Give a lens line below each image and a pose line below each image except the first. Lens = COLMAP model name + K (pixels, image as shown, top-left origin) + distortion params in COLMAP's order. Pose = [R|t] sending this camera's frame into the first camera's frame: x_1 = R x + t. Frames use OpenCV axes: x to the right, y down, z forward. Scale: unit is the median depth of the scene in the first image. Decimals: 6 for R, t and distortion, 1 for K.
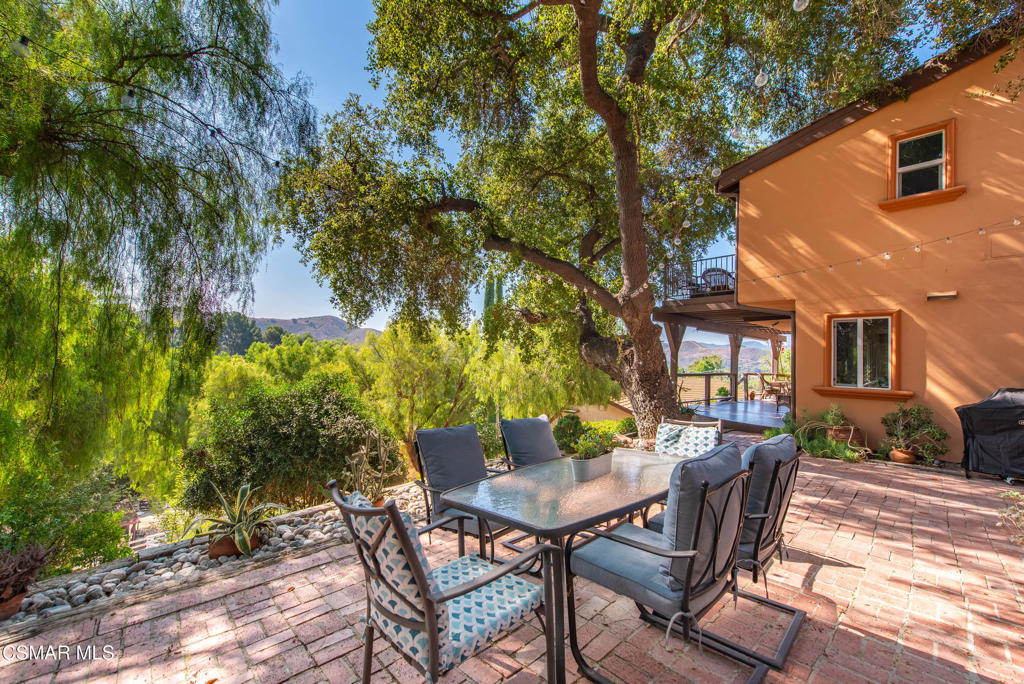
lens RADIAL K [[395.1, 0, 512.0], [0, 395.1, 342.0], [0, 0, 1]] dist [-0.000563, -0.000108]
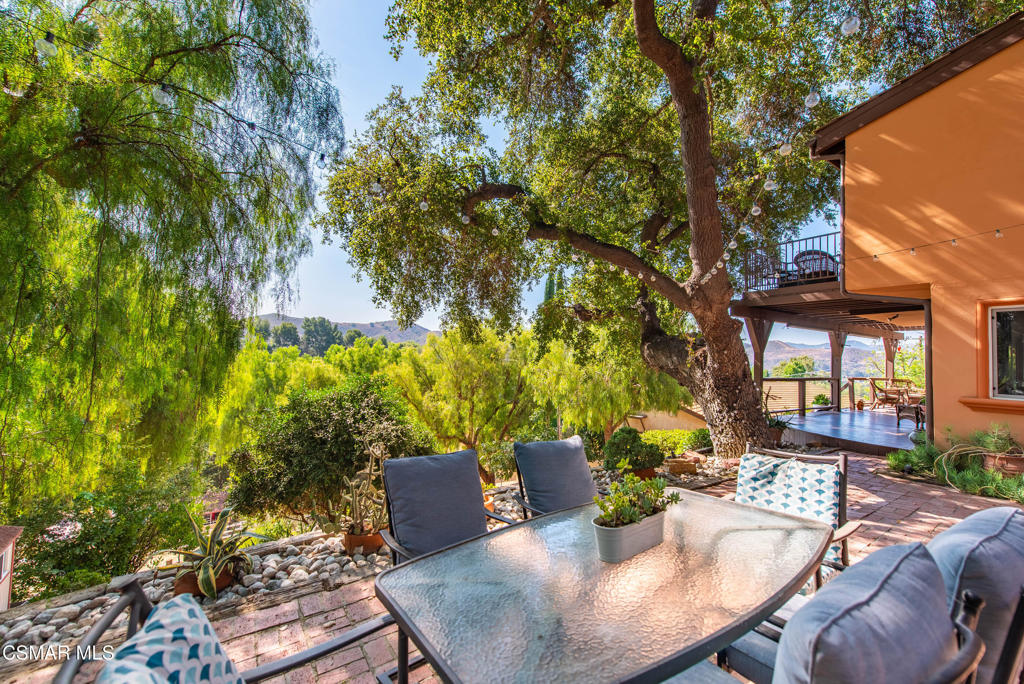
lens RADIAL K [[399.3, 0, 513.8], [0, 399.3, 339.7], [0, 0, 1]] dist [0.001362, -0.000479]
pose [[0.987976, -0.007776, -0.154411, 0.027966], [0.006451, 0.999938, -0.009078, 0.002497], [0.154472, 0.007973, 0.987965, 0.079702]]
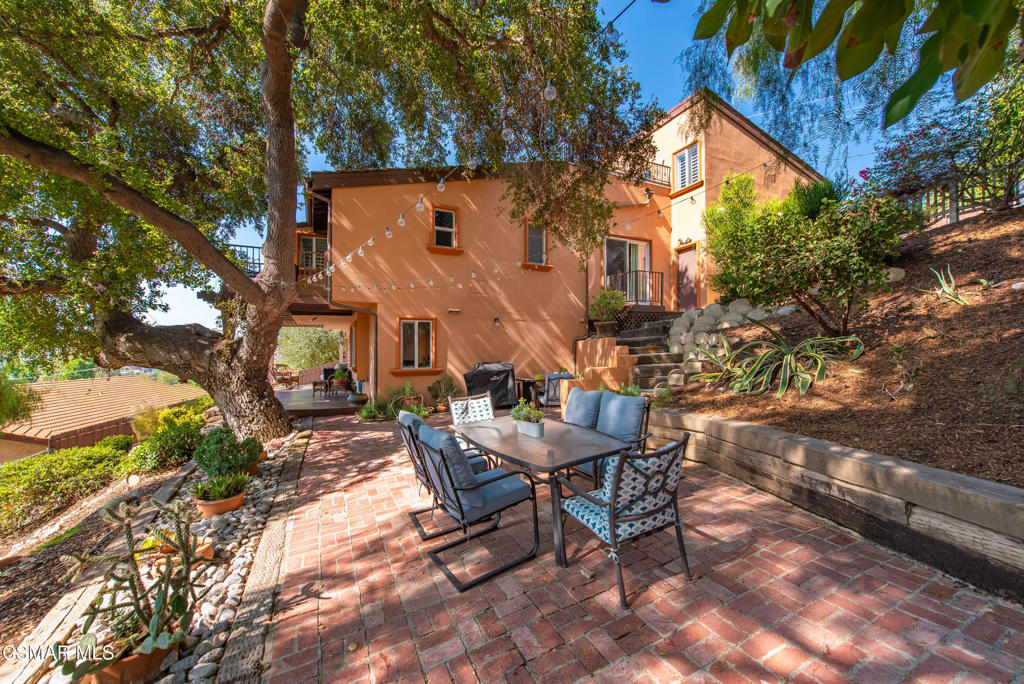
lens RADIAL K [[399.3, 0, 513.8], [0, 399.3, 339.7], [0, 0, 1]] dist [0.001362, -0.000479]
pose [[0.283645, 0.002036, 0.958927, -0.281404], [-0.019829, 0.999796, 0.003743, -0.002093], [-0.958724, -0.020076, 0.283628, 0.153034]]
